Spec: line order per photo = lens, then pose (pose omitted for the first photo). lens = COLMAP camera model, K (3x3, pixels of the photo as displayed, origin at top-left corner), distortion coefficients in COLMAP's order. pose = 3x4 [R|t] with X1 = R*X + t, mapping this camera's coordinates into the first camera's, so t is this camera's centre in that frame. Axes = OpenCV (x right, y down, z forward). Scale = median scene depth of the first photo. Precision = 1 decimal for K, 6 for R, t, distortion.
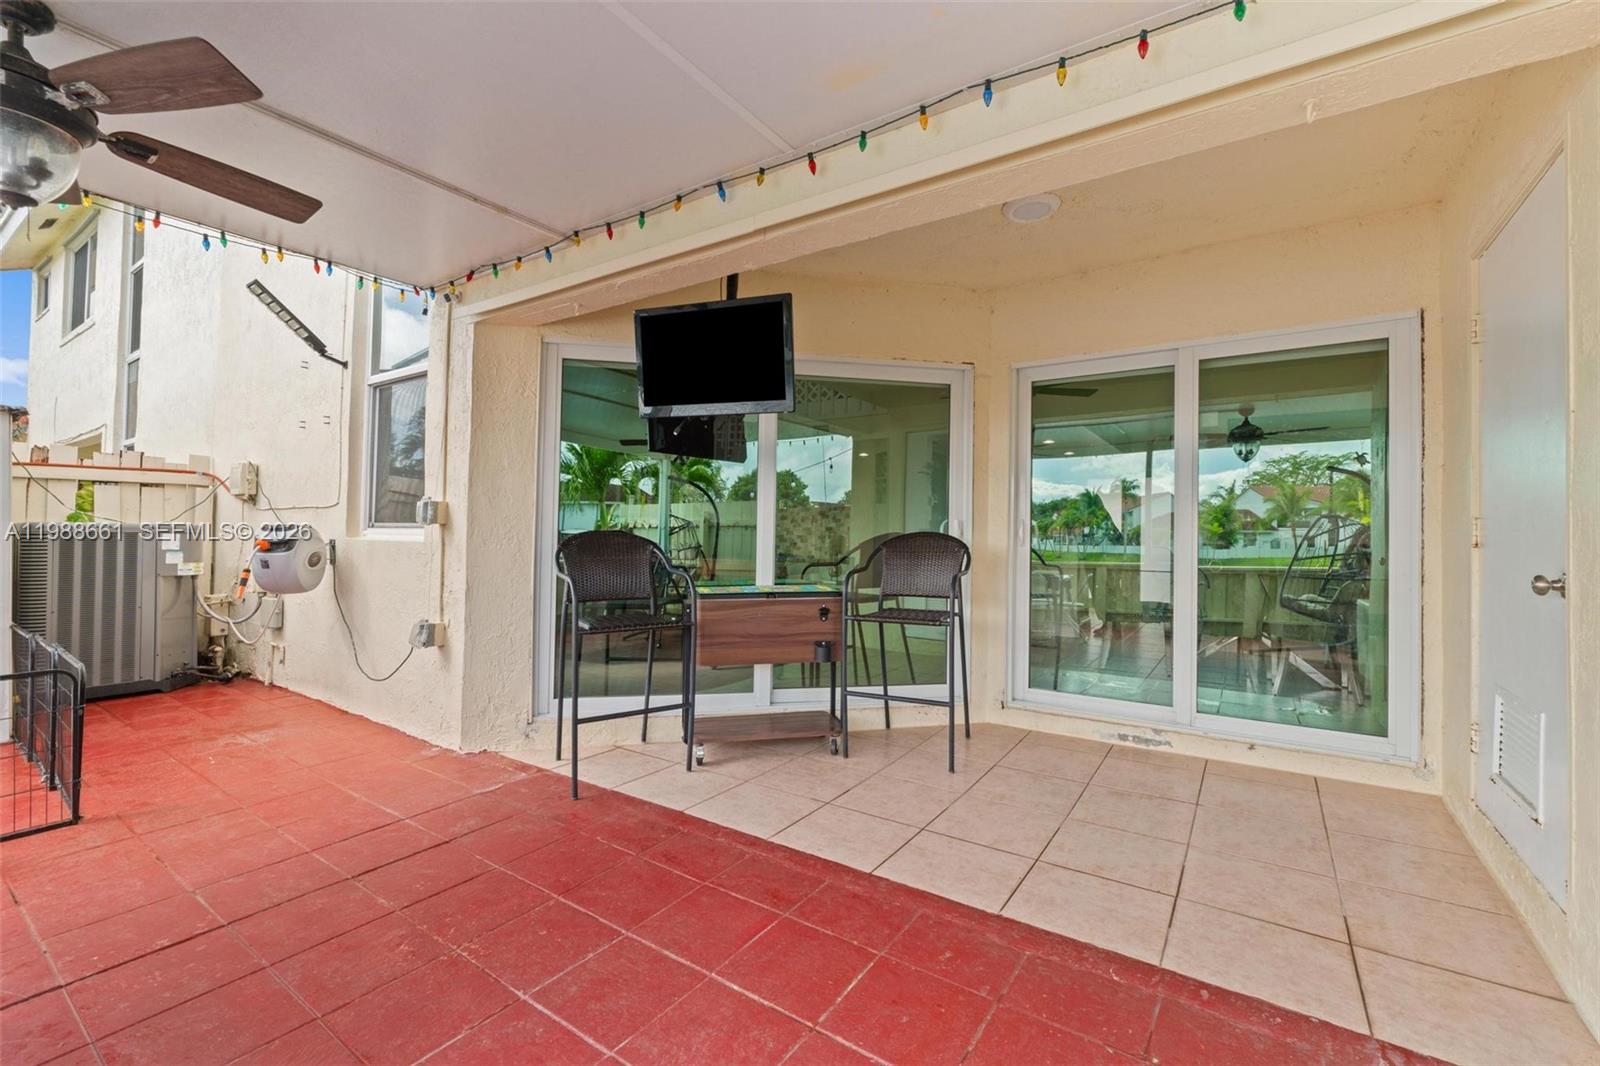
lens RADIAL K [[678.7, 0, 799.9], [0, 678.7, 527.0], [0, 0, 1]] dist [-0.000377, -0.000194]
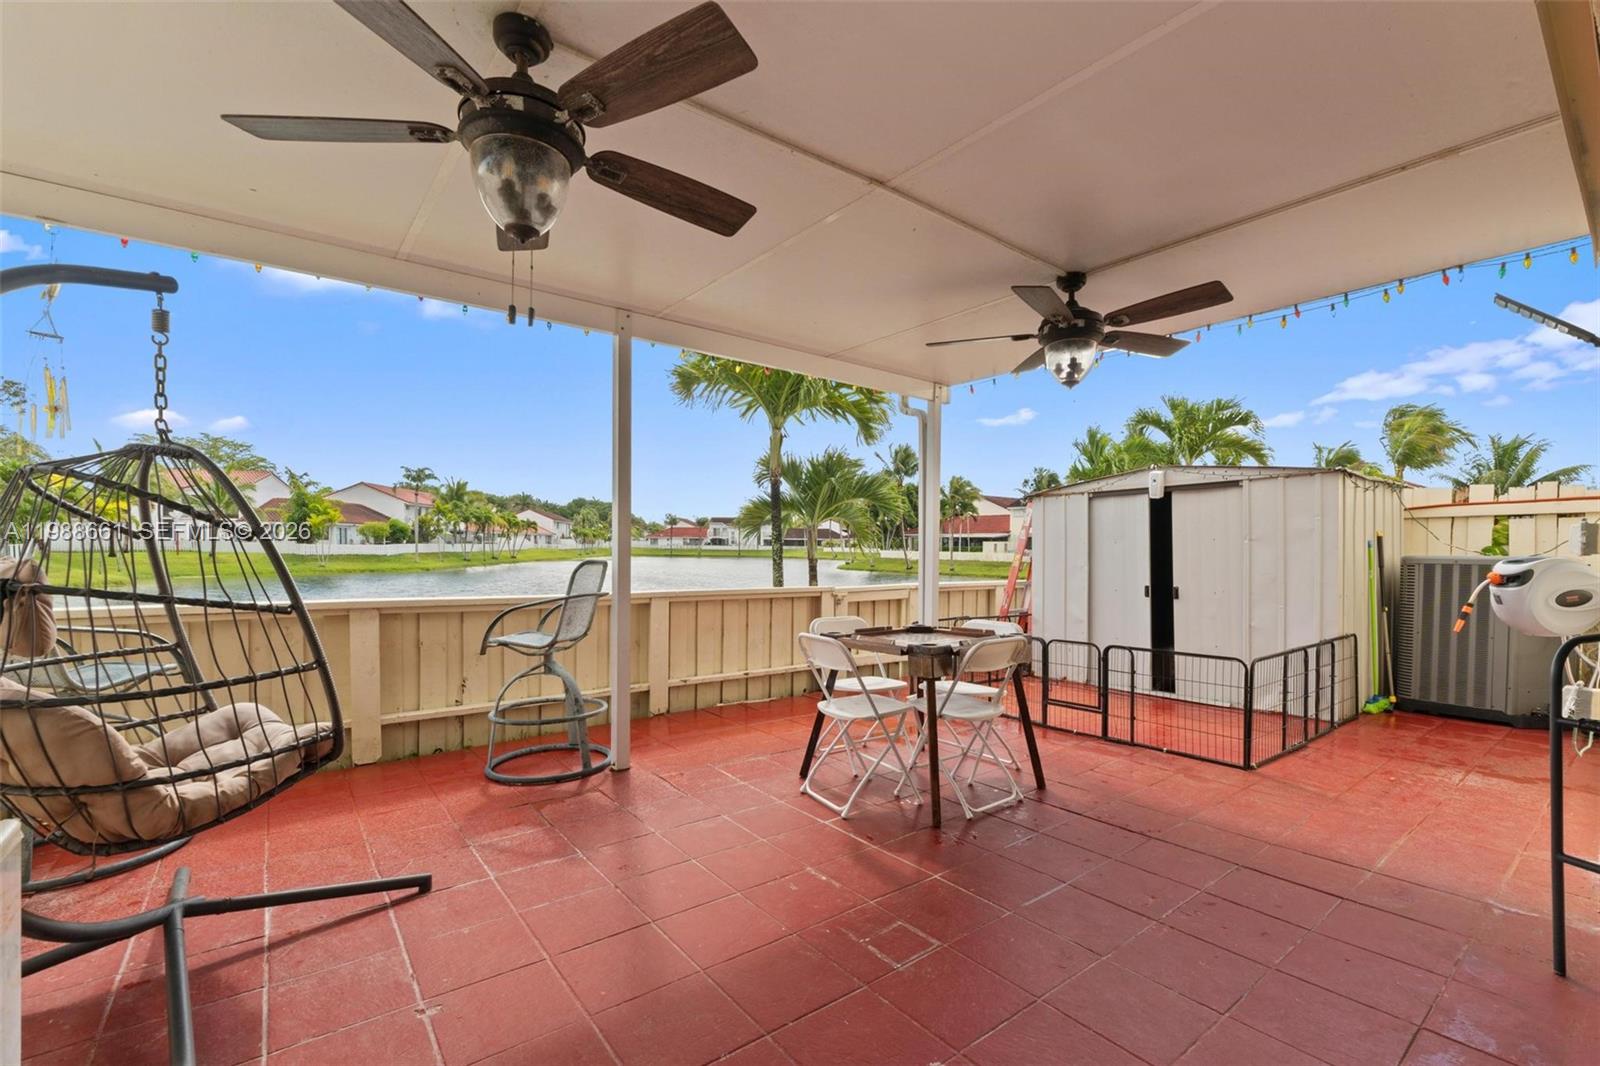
lens RADIAL K [[678.7, 0, 799.9], [0, 678.7, 527.0], [0, 0, 1]] dist [-0.000377, -0.000194]
pose [[-0.307094, -0.050832, -0.950321, 0.337890], [-0.001035, 0.998590, -0.053080, 0.007680], [0.951679, -0.015317, -0.306714, 0.334594]]
